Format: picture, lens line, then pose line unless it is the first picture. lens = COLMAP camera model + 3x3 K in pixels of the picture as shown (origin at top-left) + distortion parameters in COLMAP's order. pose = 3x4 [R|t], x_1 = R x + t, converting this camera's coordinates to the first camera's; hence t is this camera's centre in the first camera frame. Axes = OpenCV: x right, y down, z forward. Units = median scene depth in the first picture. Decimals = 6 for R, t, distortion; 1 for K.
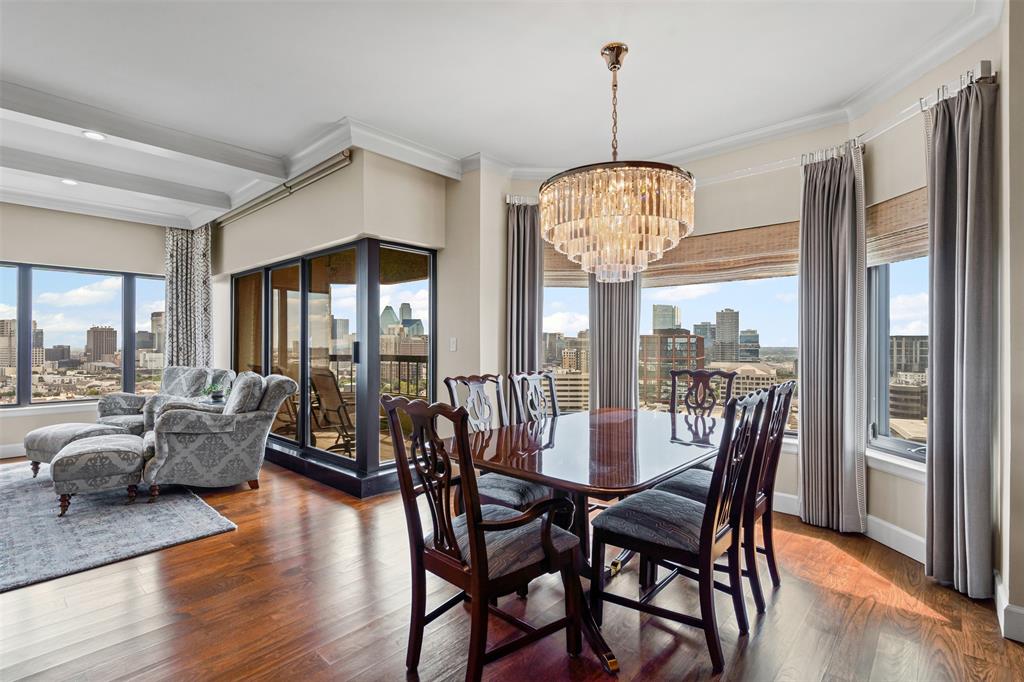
lens RADIAL K [[480.5, 0, 512.0], [0, 480.5, 341.0], [0, 0, 1]] dist [0.002400, 0.000560]
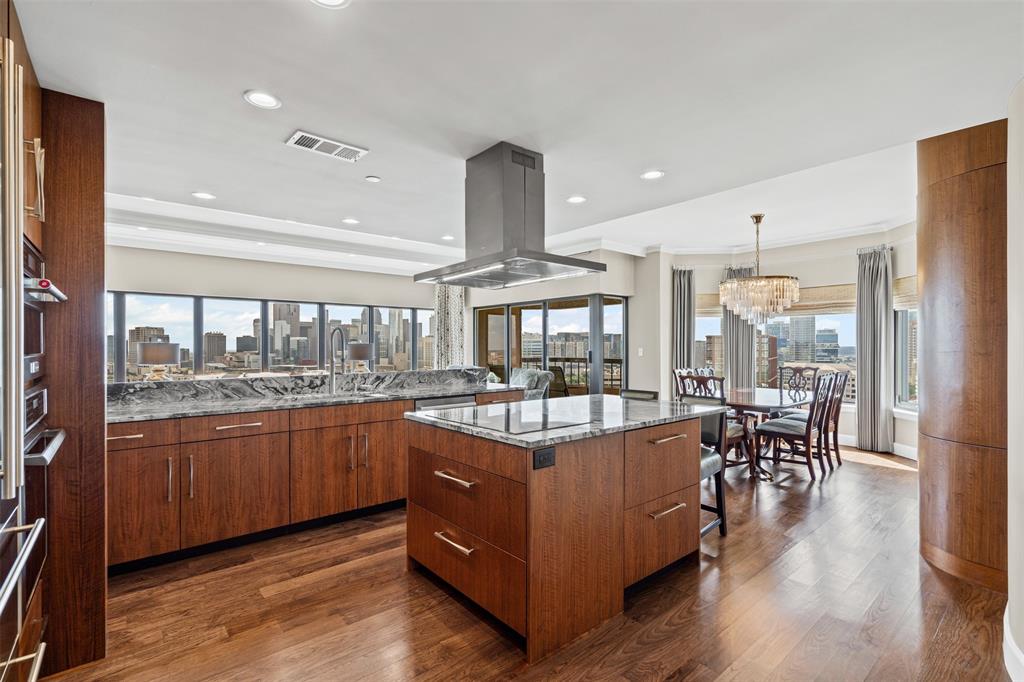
lens RADIAL K [[469.6, 0, 510.4], [0, 469.6, 345.9], [0, 0, 1]] dist [-0.000664, 0.000409]
pose [[0.990866, -0.005330, -0.134742, -0.420690], [0.006372, 0.999953, 0.007306, -0.035464], [0.134697, -0.008098, 0.990854, -0.857673]]
